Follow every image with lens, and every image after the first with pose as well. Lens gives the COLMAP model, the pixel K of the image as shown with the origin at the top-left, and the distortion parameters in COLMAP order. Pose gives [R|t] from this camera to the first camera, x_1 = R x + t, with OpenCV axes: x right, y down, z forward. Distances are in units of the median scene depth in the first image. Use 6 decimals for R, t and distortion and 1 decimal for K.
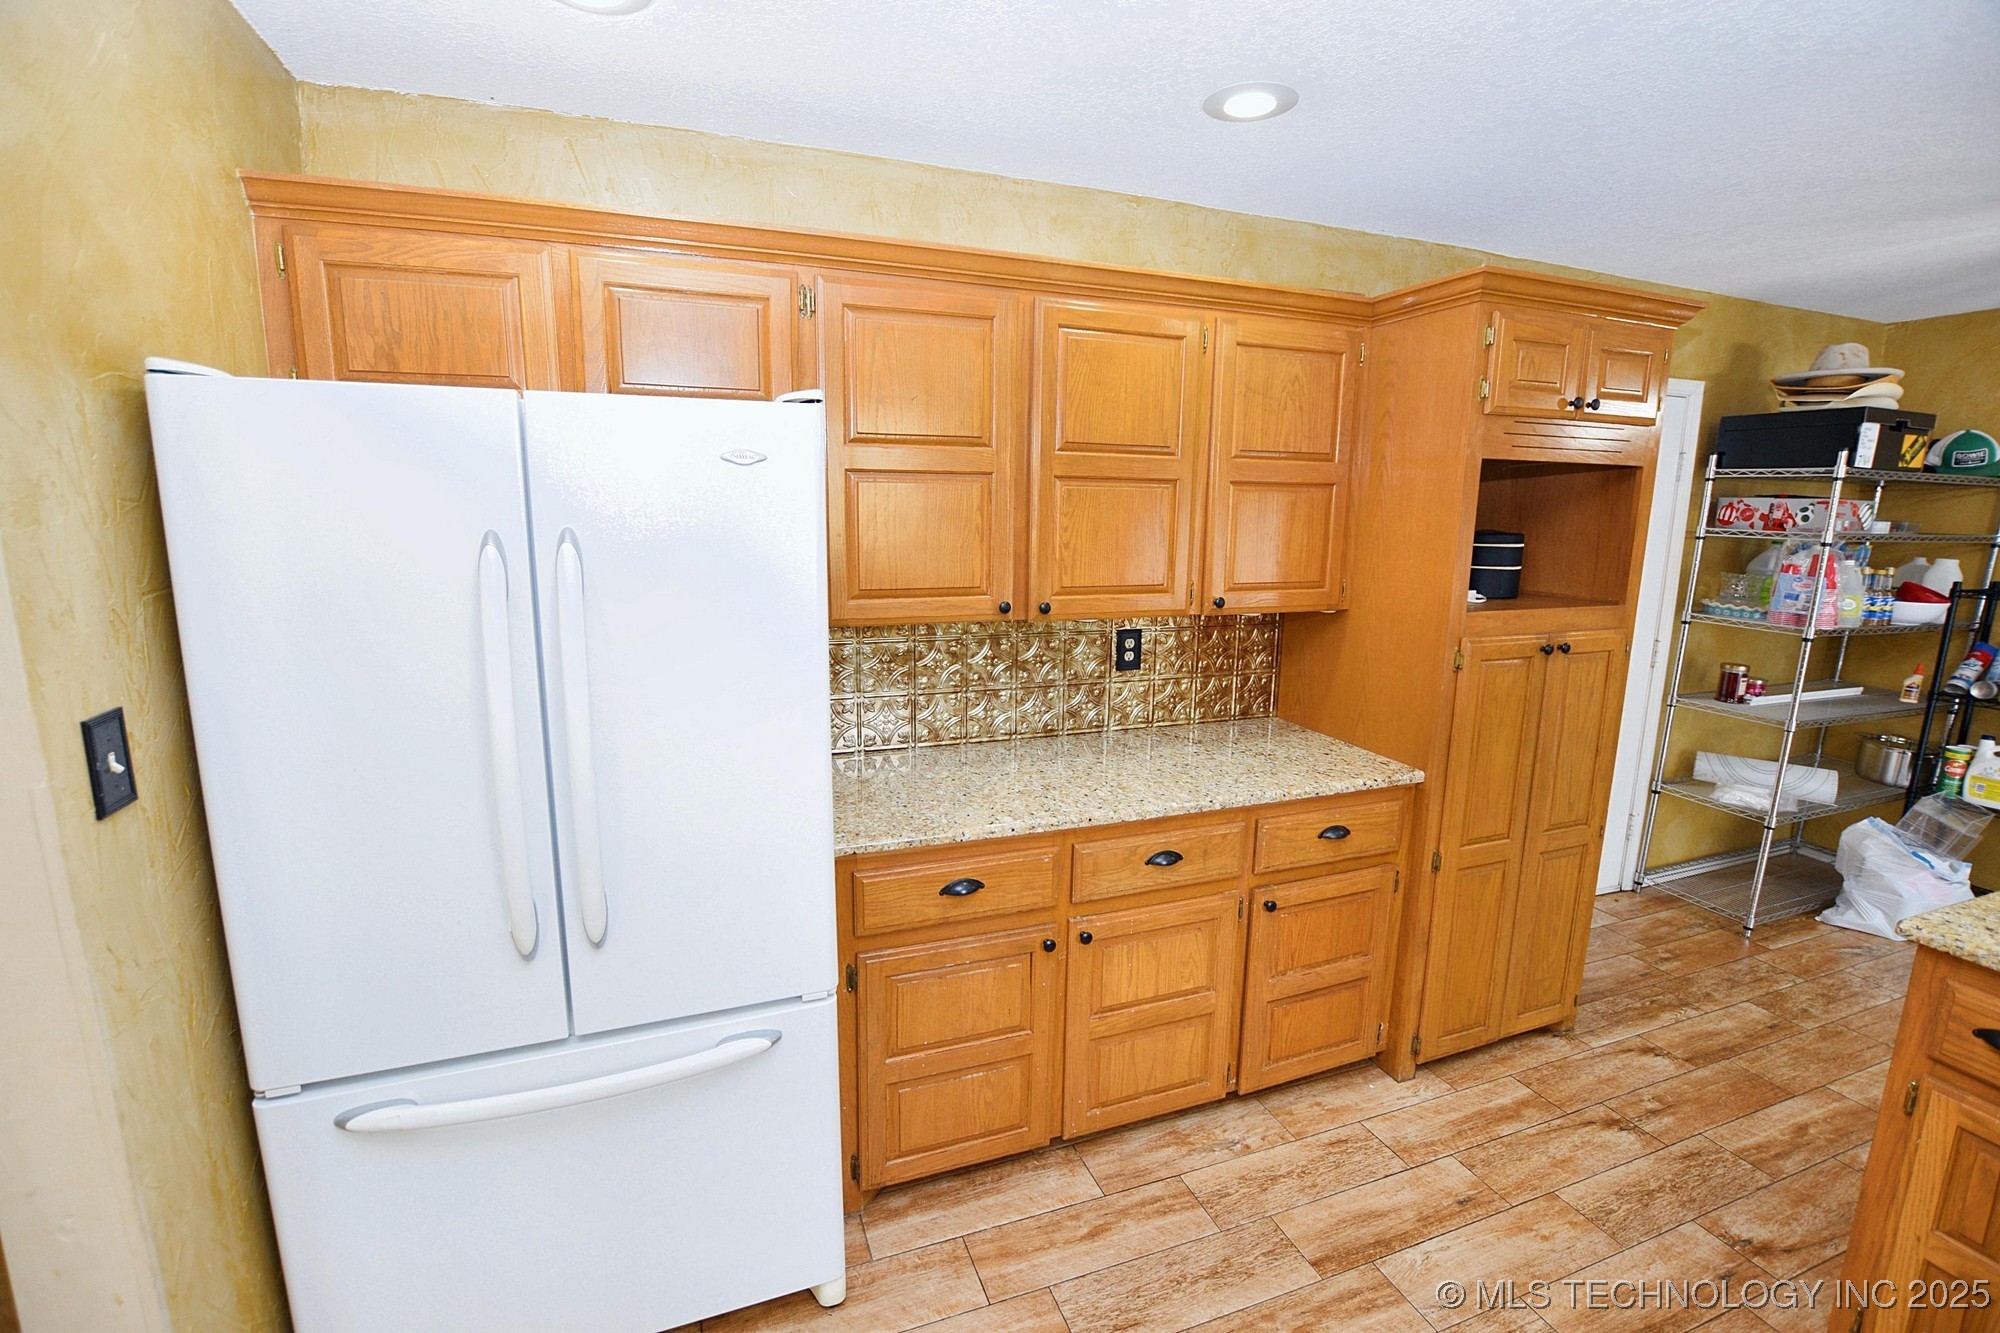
lens RADIAL K [[880.5, 0, 1009.2], [0, 880.5, 660.9], [0, 0, 1]] dist [-0.032353, 0.001467]
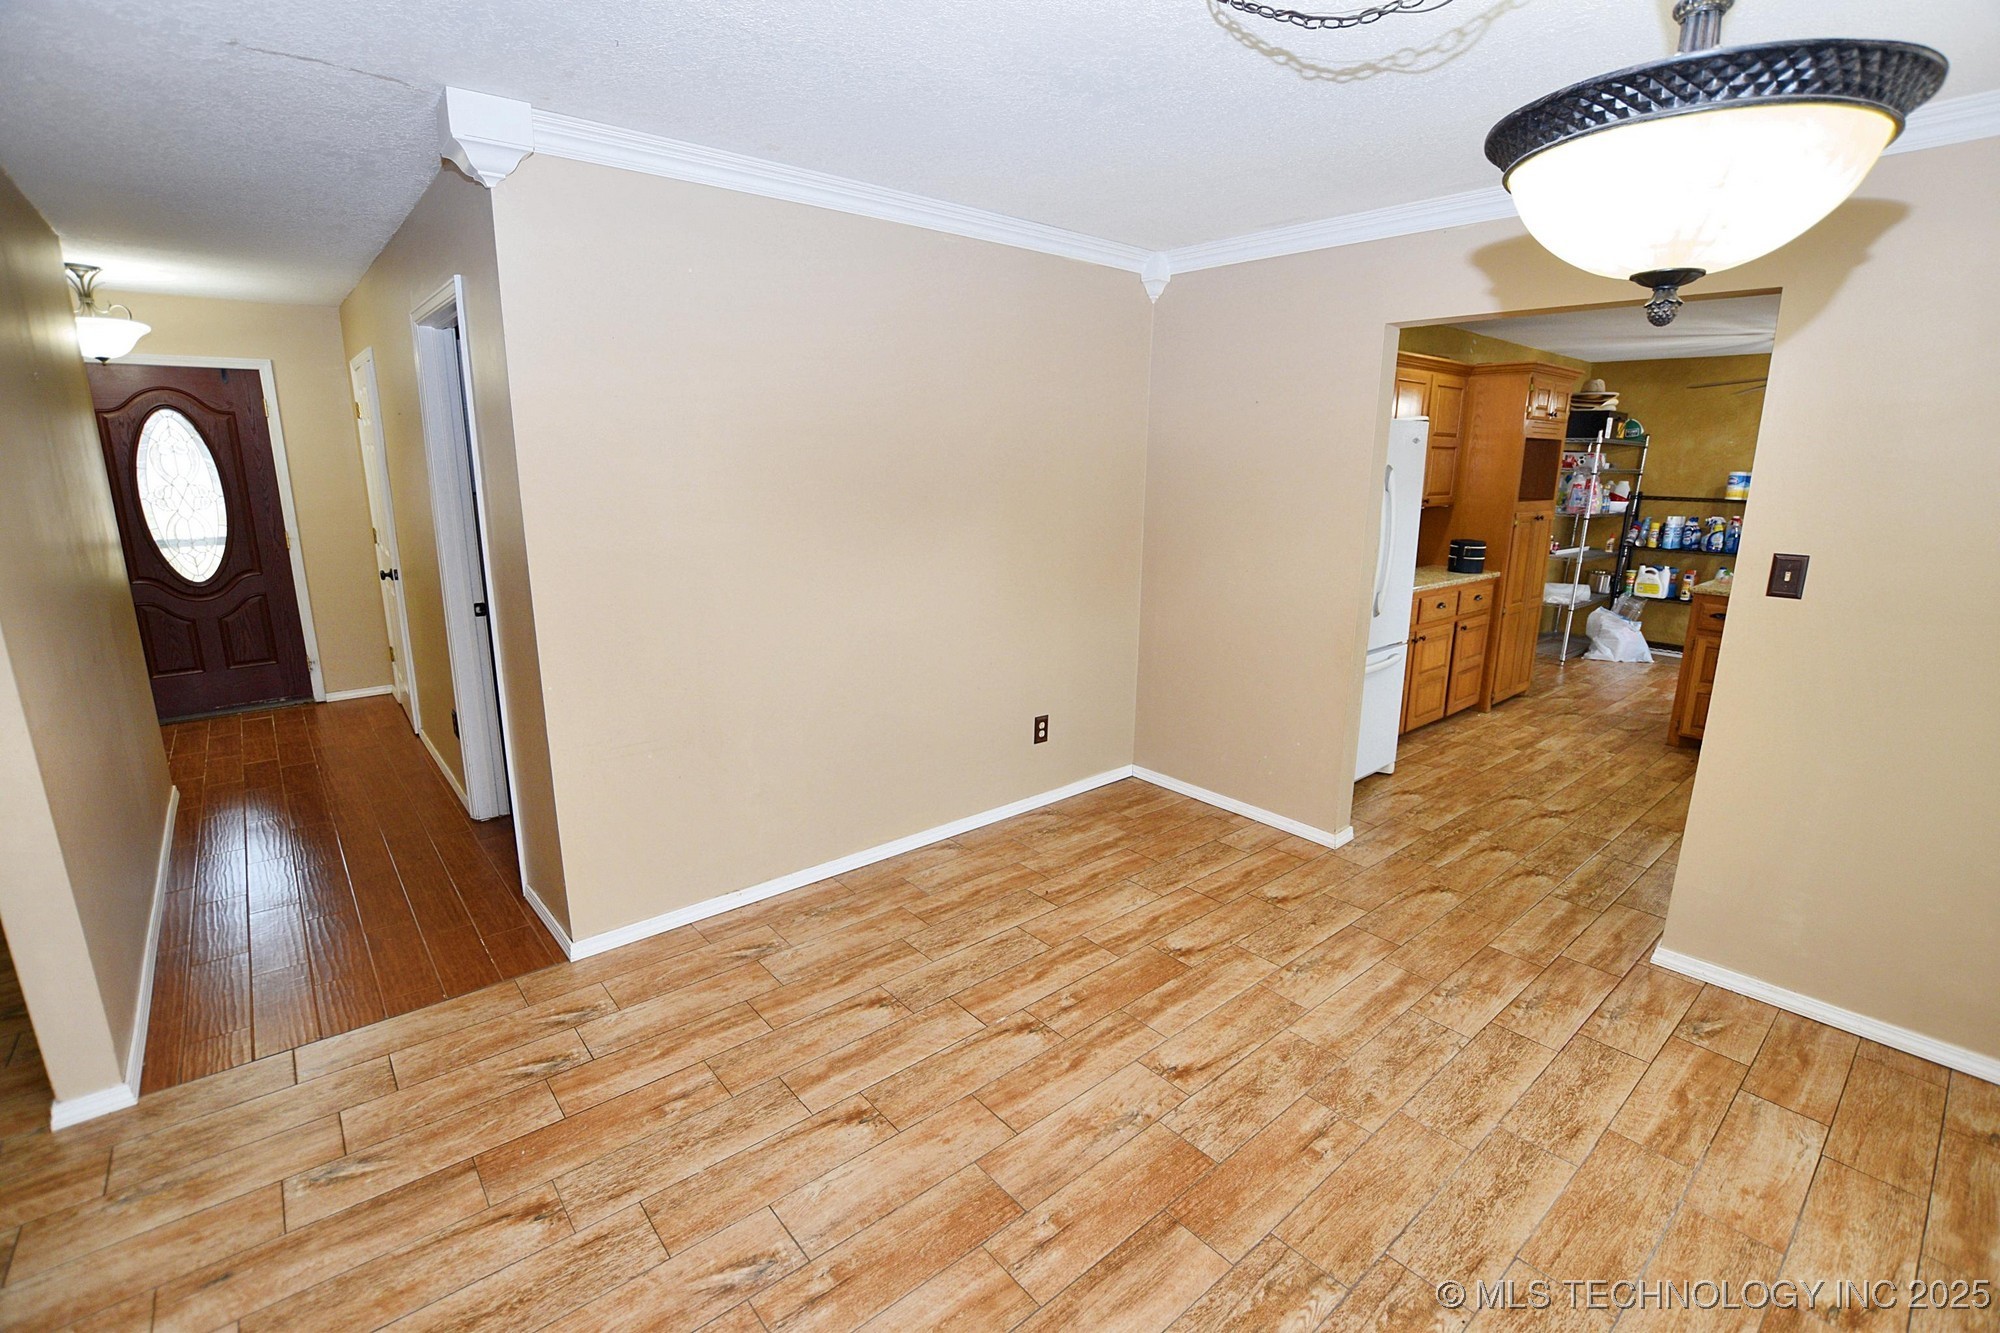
lens RADIAL K [[890.9, 0, 1017.2], [0, 890.9, 664.4], [0, 0, 1]] dist [-0.029426, 0.001426]
pose [[0.938172, -0.083733, 0.335891, -1.236543], [0.067299, 0.995909, 0.060292, 0.115595], [-0.339566, -0.033959, 0.939969, -0.630379]]
